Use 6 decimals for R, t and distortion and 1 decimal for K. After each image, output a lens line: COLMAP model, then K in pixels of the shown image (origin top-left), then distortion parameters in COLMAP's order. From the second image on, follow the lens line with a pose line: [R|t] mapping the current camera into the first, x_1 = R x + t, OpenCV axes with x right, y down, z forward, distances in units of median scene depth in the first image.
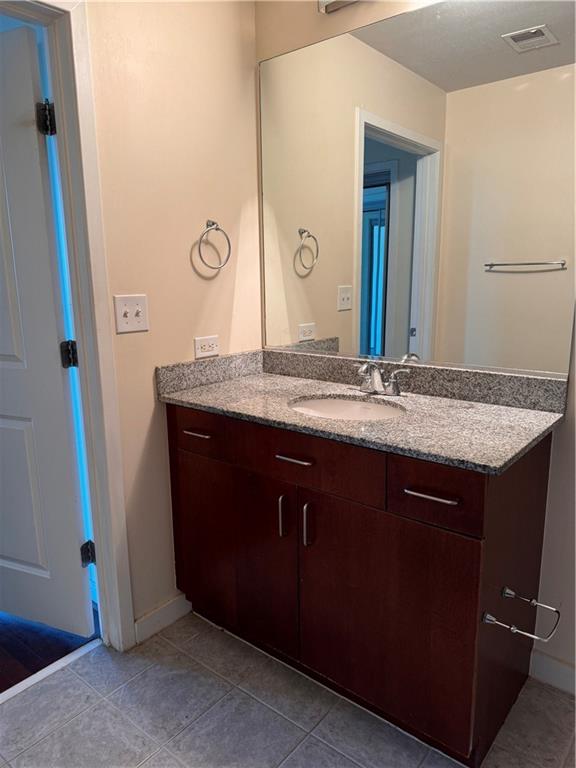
lens RADIAL K [[537.6, 0, 287.1], [0, 537.6, 387.1], [0, 0, 1]] dist [0.091686, -0.119768]
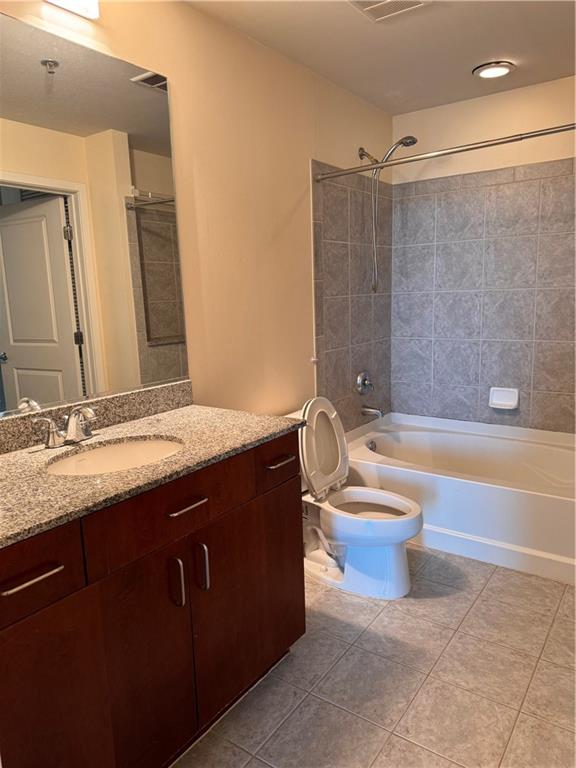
lens RADIAL K [[537.6, 0, 287.1], [0, 537.6, 387.1], [0, 0, 1]] dist [0.091686, -0.119768]
pose [[-0.071820, -0.159031, 0.984658, -0.689049], [0.241469, 0.955068, 0.171864, -0.137840], [-0.967747, 0.250108, -0.030192, 0.655966]]
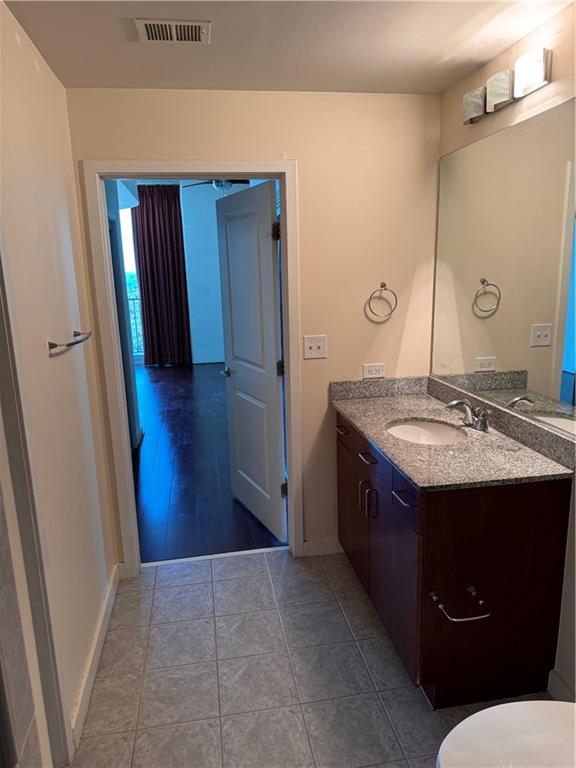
lens RADIAL K [[537.6, 0, 287.1], [0, 537.6, 387.1], [0, 0, 1]] dist [0.091686, -0.119768]
pose [[0.755812, 0.134685, -0.640787, 0.623047], [-0.118108, 0.990607, 0.068904, -0.110495], [0.644049, 0.023604, 0.764620, -0.226471]]
